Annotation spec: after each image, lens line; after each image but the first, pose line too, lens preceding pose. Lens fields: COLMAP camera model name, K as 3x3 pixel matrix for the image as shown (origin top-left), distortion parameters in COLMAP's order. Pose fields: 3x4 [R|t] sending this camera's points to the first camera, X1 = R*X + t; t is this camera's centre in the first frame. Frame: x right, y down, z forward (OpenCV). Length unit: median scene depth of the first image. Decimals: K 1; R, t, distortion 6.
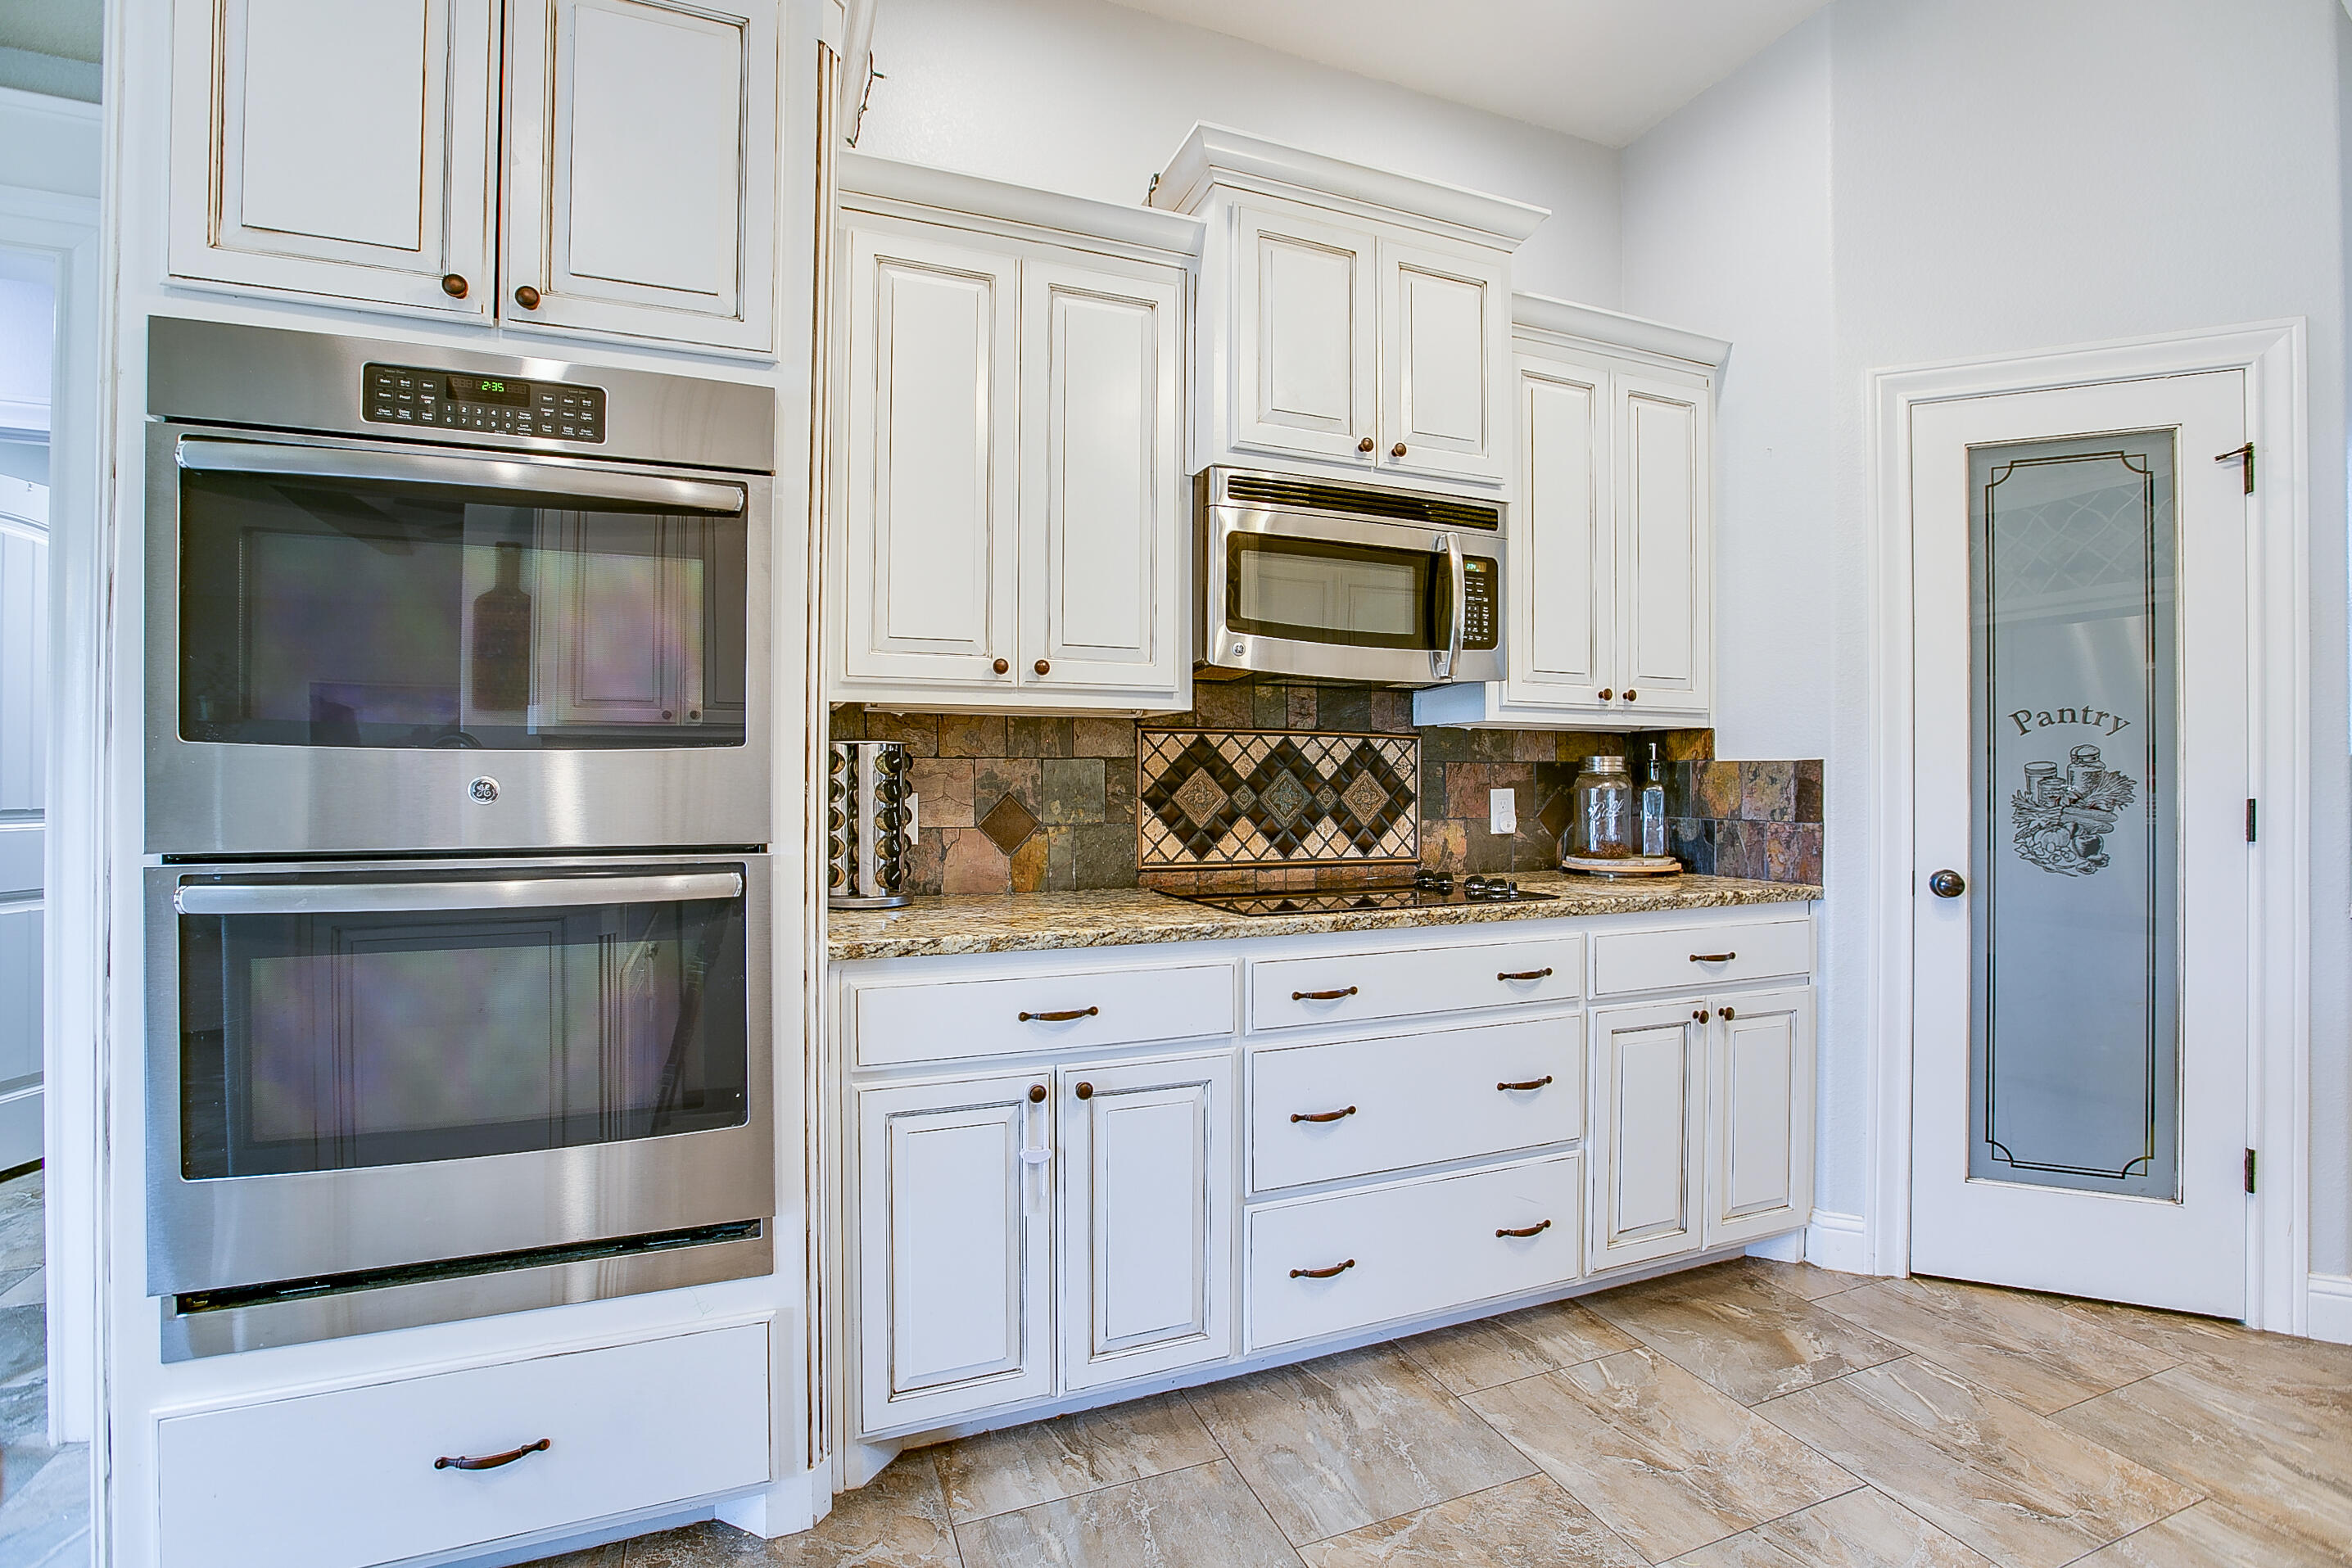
lens RADIAL K [[1116.8, 0, 1183.1], [0, 1116.8, 771.8], [0, 0, 1]] dist [-0.014372, 0.006012]
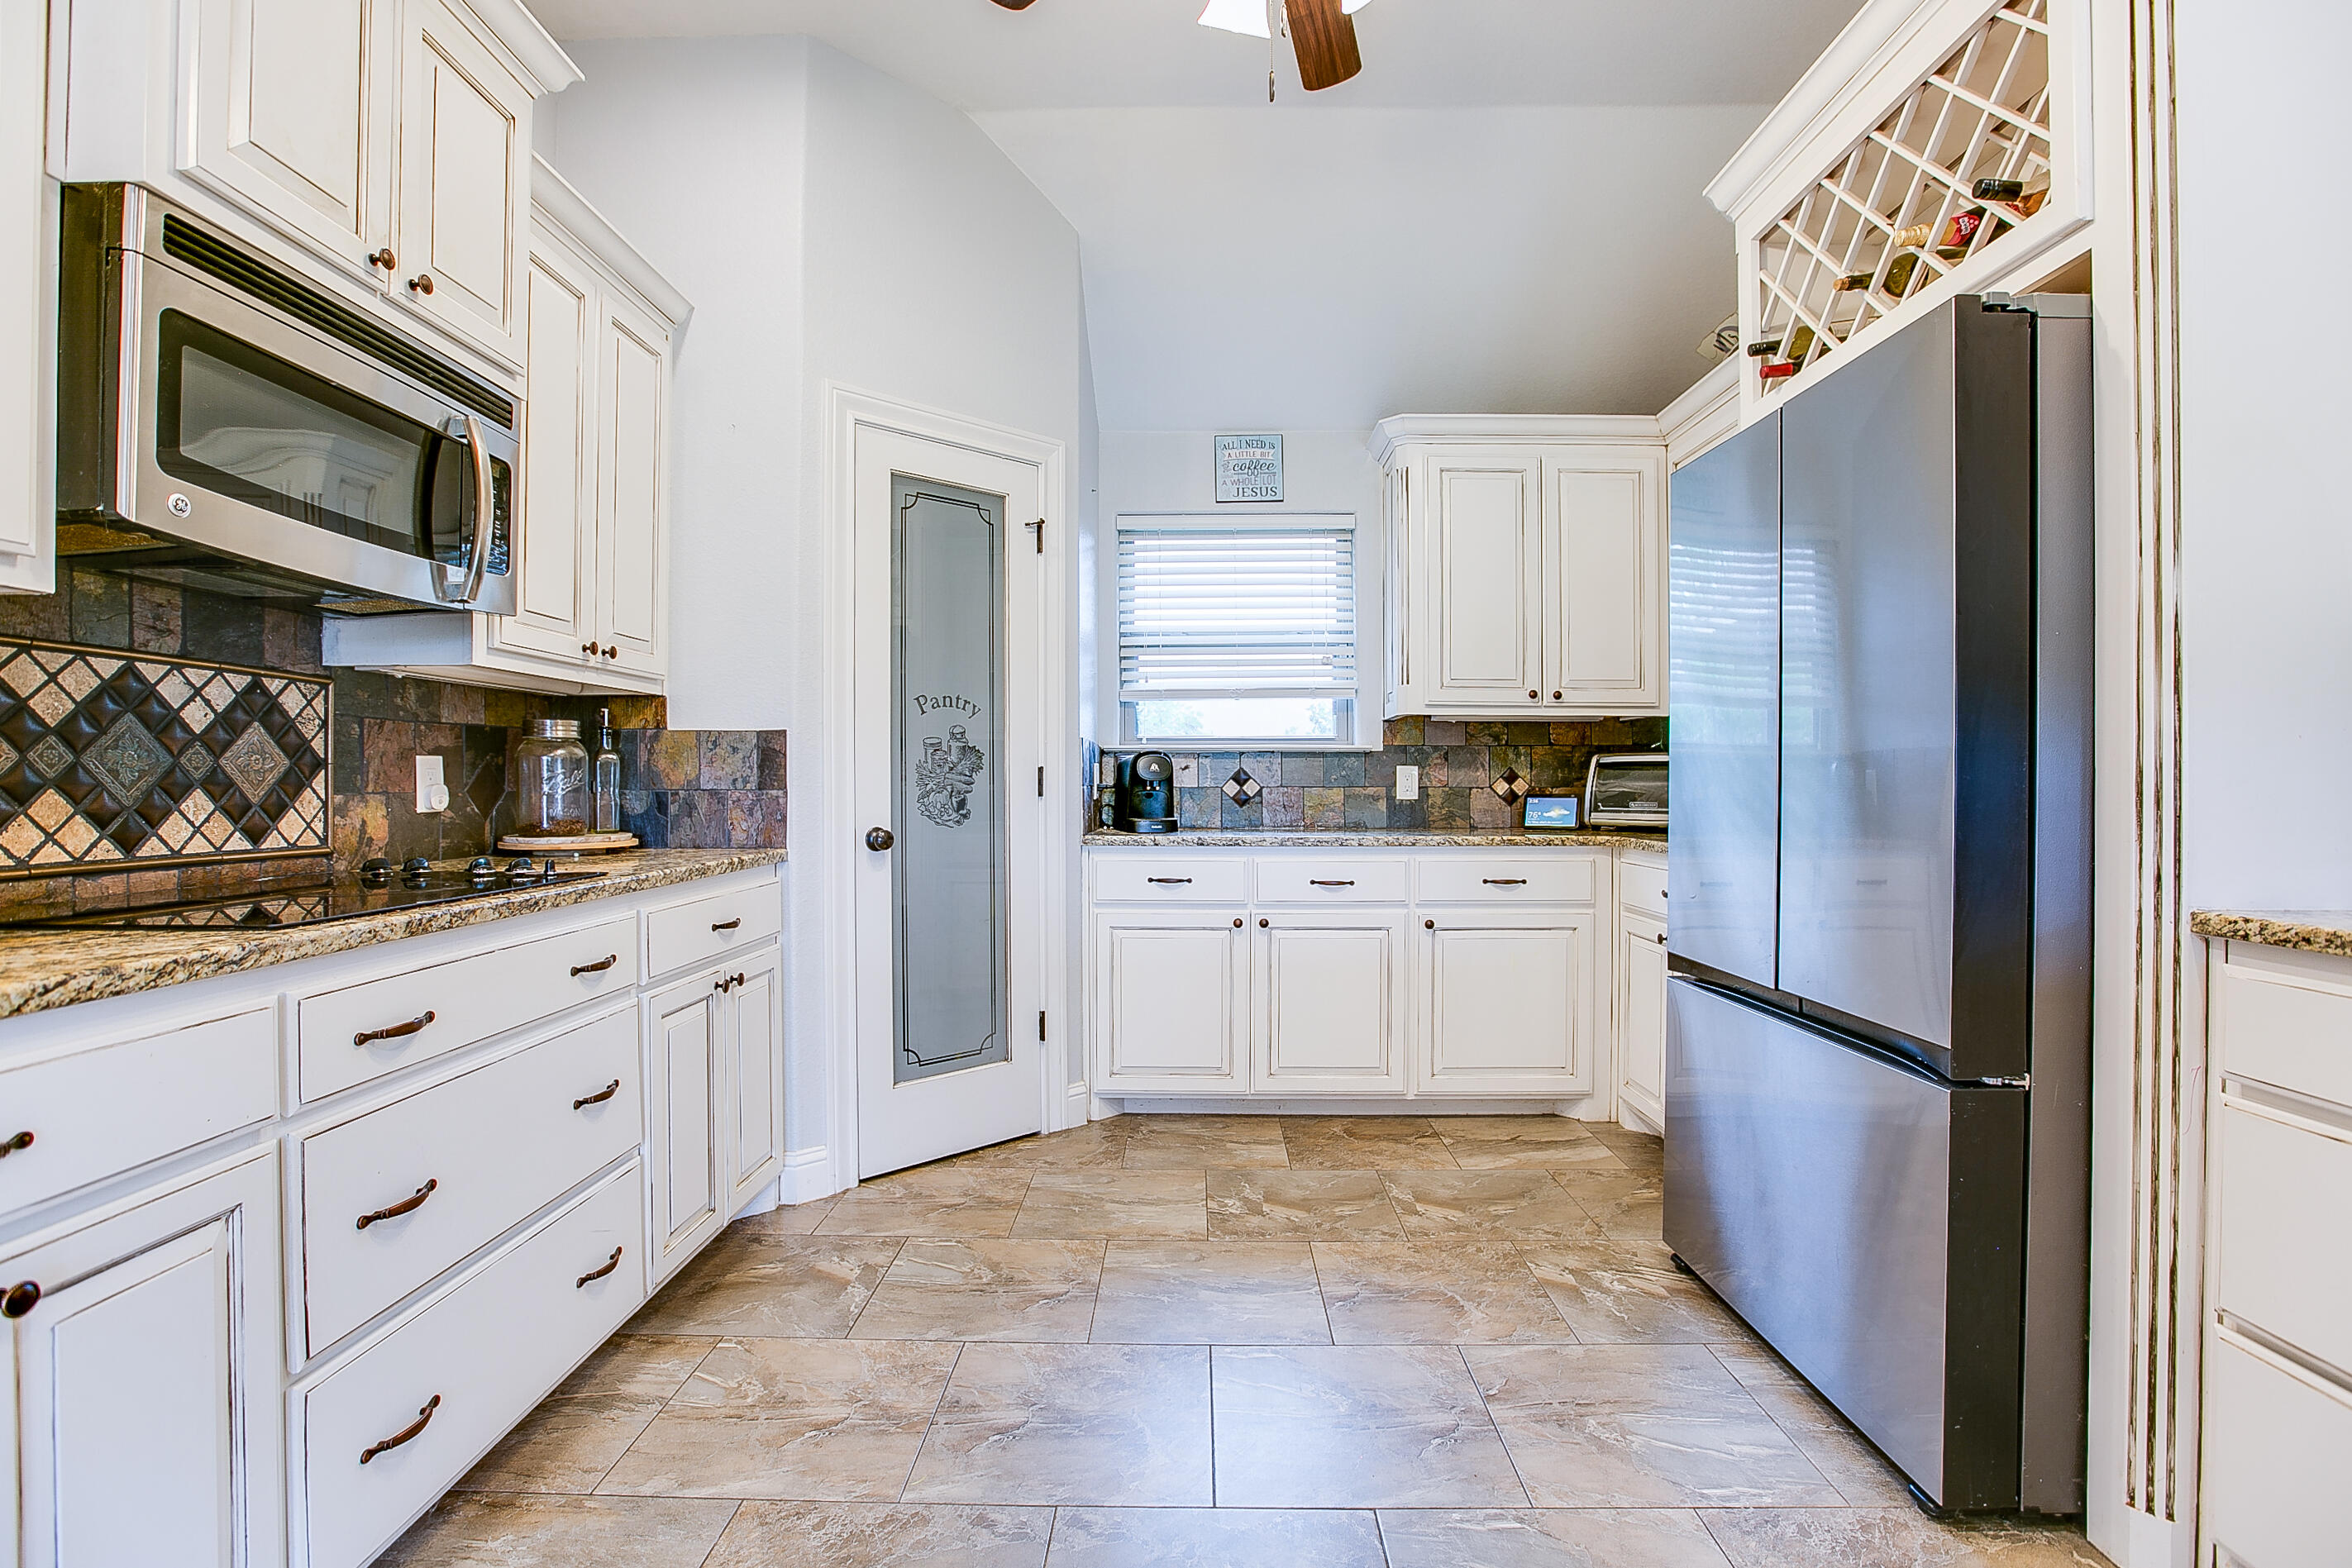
lens RADIAL K [[1116.8, 0, 1181.5], [0, 1116.8, 770.5], [0, 0, 1]] dist [-0.014372, 0.006012]
pose [[0.392788, 0.007124, 0.919601, -0.277884], [-0.000566, 0.999972, -0.007505, 0.038164], [-0.919629, 0.002428, 0.392781, 0.247236]]
